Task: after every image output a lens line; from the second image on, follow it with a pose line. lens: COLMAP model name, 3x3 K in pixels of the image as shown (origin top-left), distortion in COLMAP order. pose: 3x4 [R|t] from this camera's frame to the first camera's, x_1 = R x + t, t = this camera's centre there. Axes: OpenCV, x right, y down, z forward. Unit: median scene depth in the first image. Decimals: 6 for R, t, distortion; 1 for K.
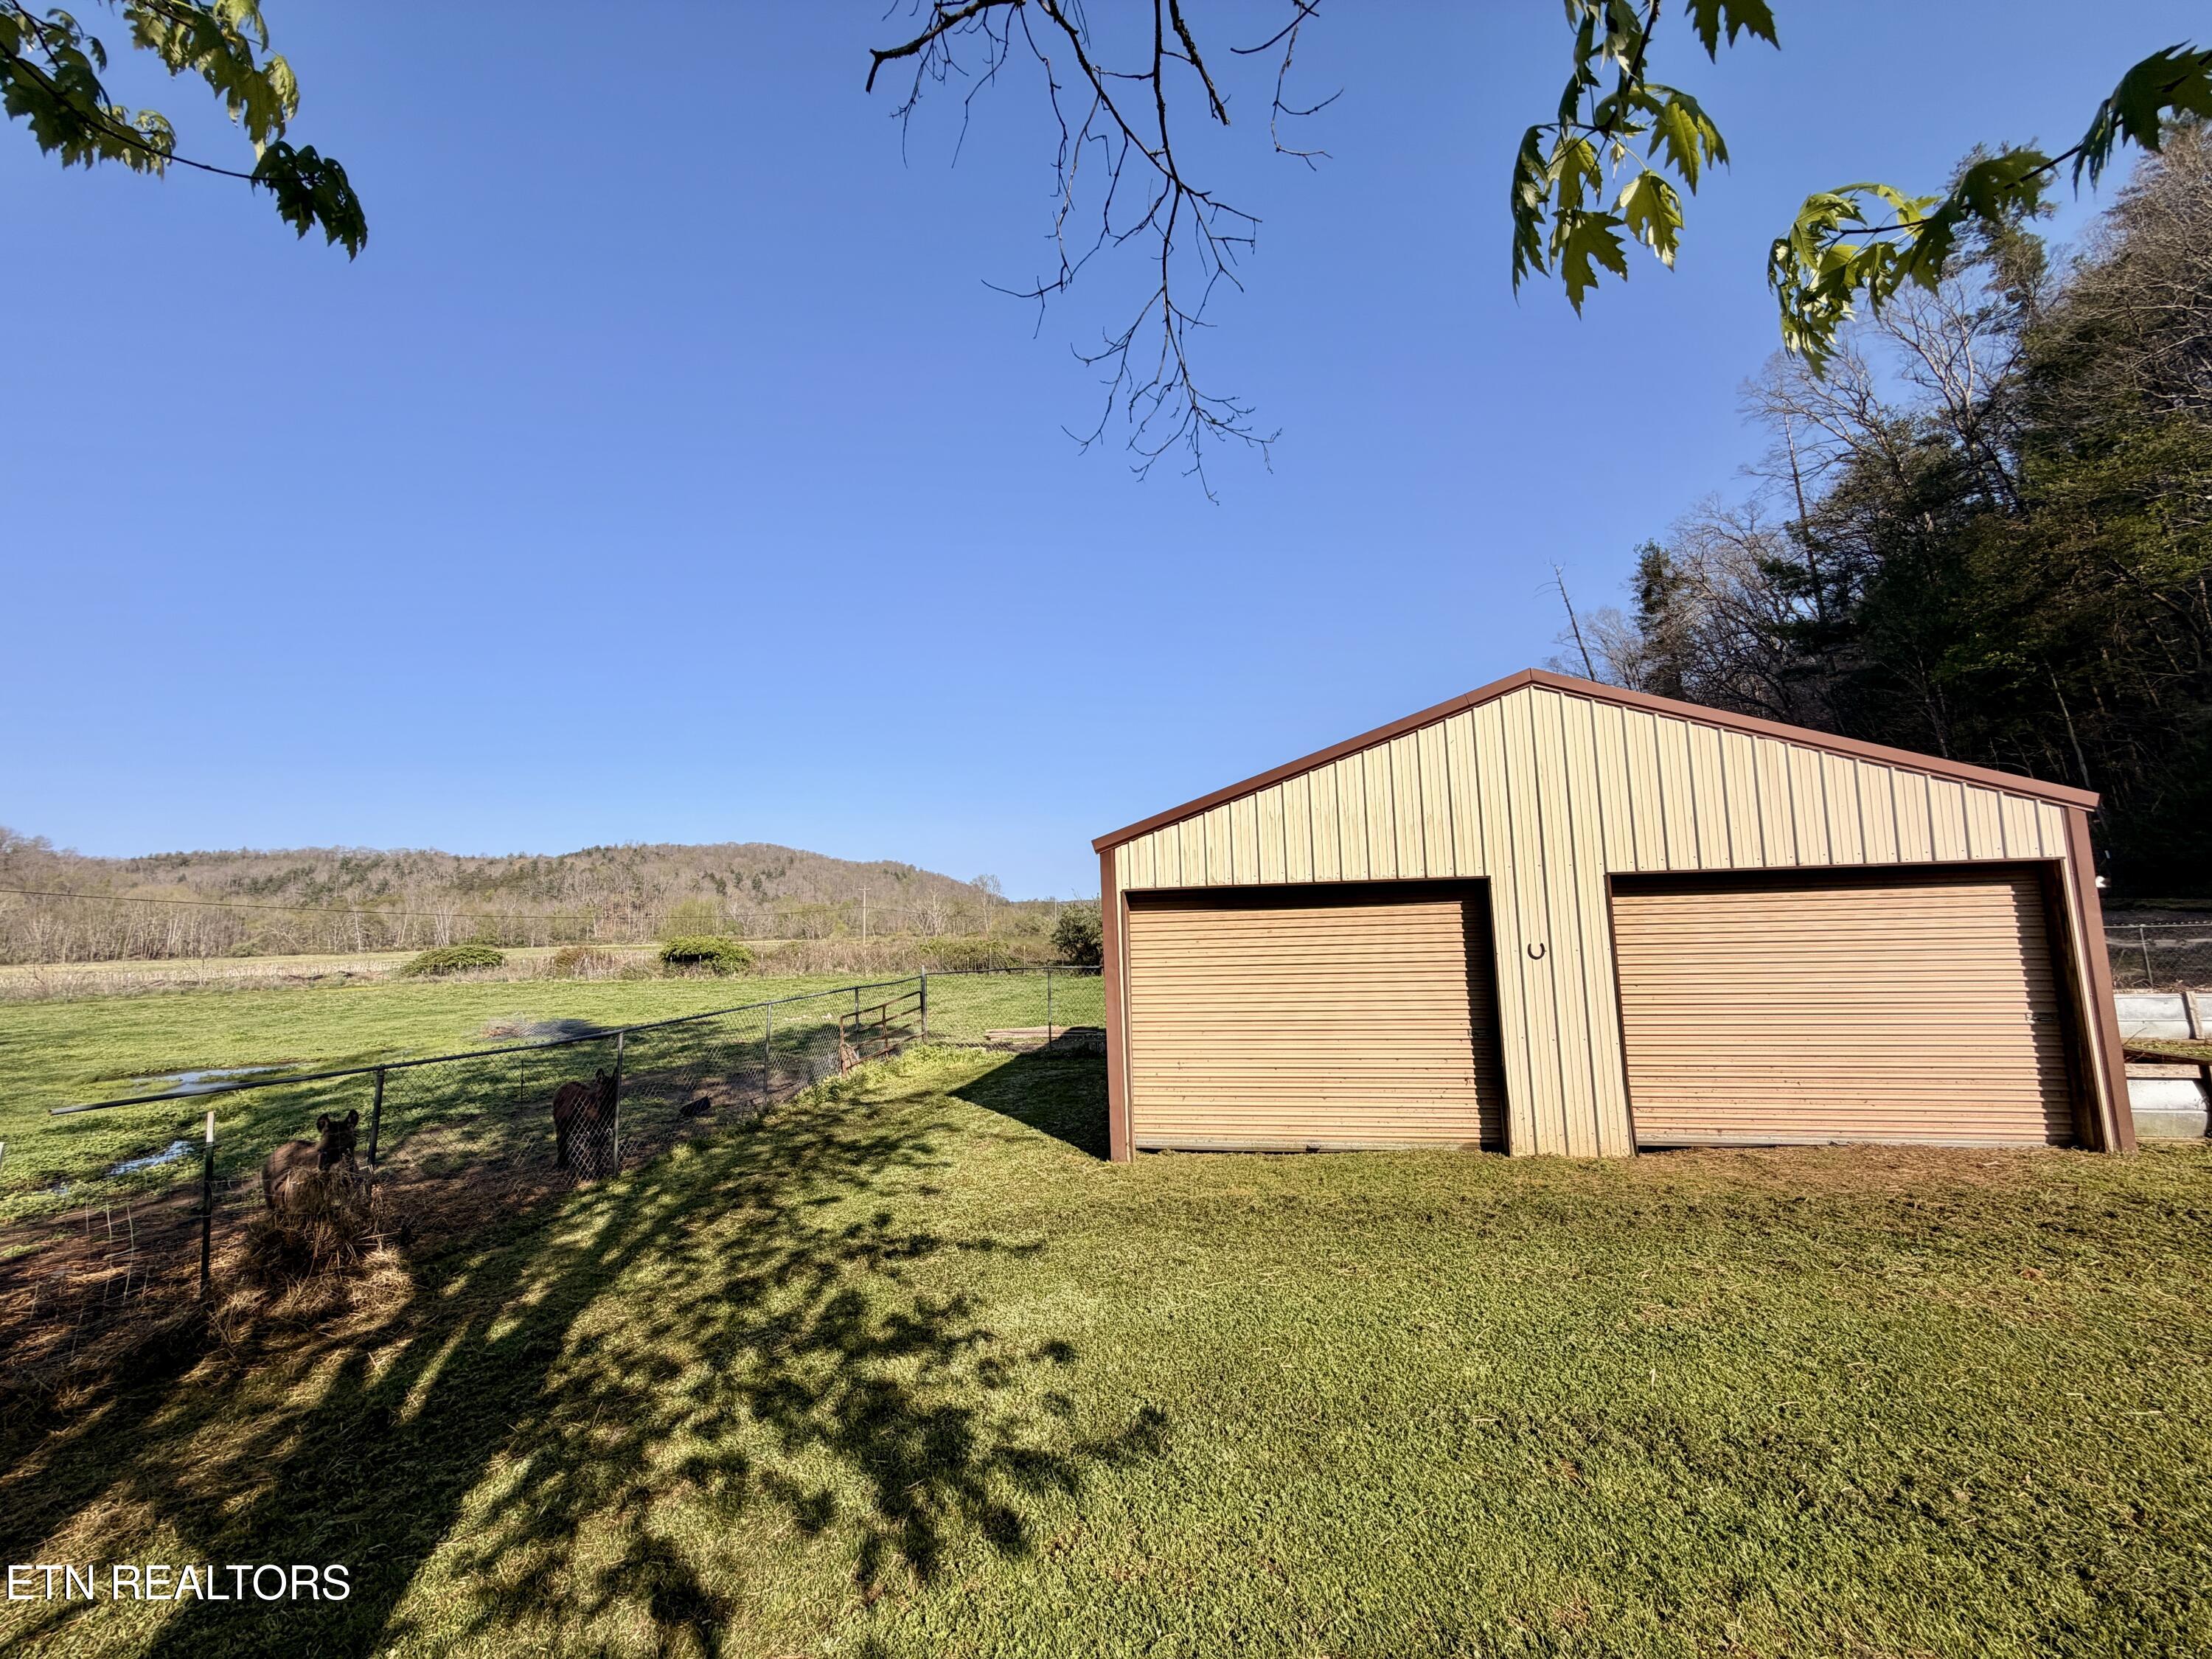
lens RADIAL K [[870.1, 0, 1106.0], [0, 870.1, 829.5], [0, 0, 1]] dist [-0.002332, -0.000336]
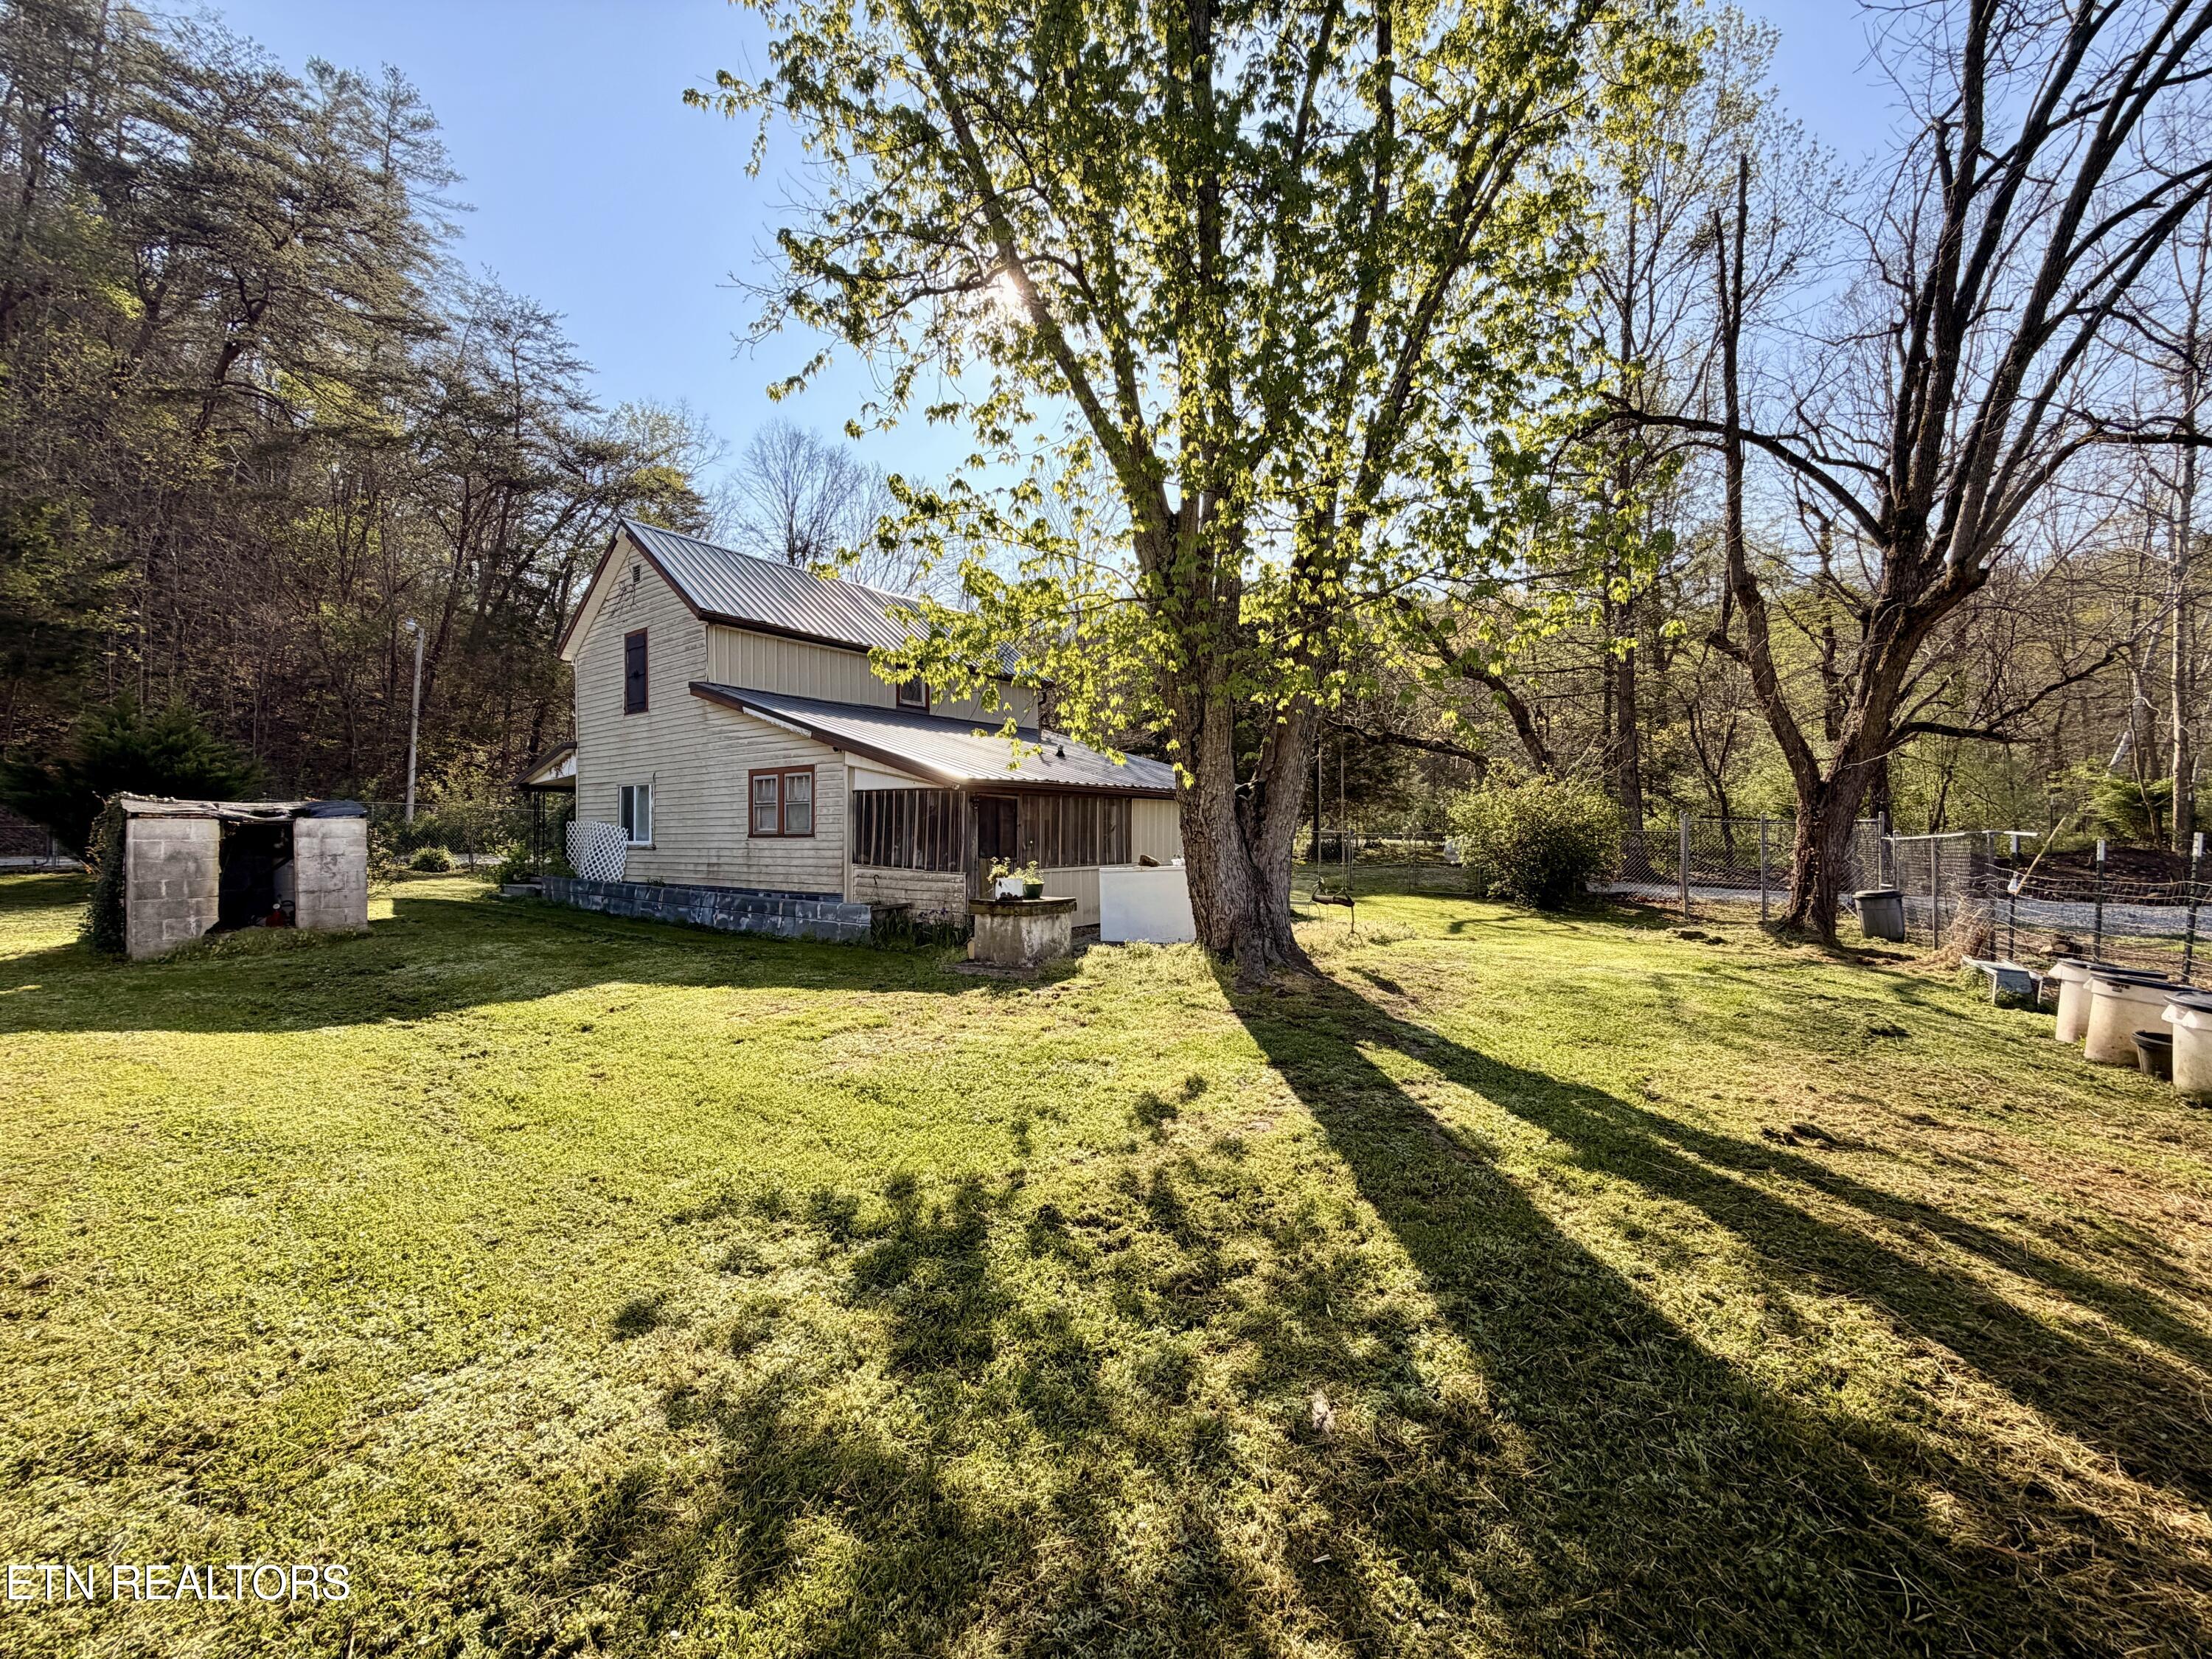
lens RADIAL K [[870.1, 0, 1106.0], [0, 870.1, 829.5], [0, 0, 1]] dist [-0.002332, -0.000336]
pose [[-0.938379, 0.030531, 0.344256, -0.594168], [-0.009454, 0.993450, -0.113878, 0.344473], [-0.345478, -0.110116, -0.931944, 1.538443]]
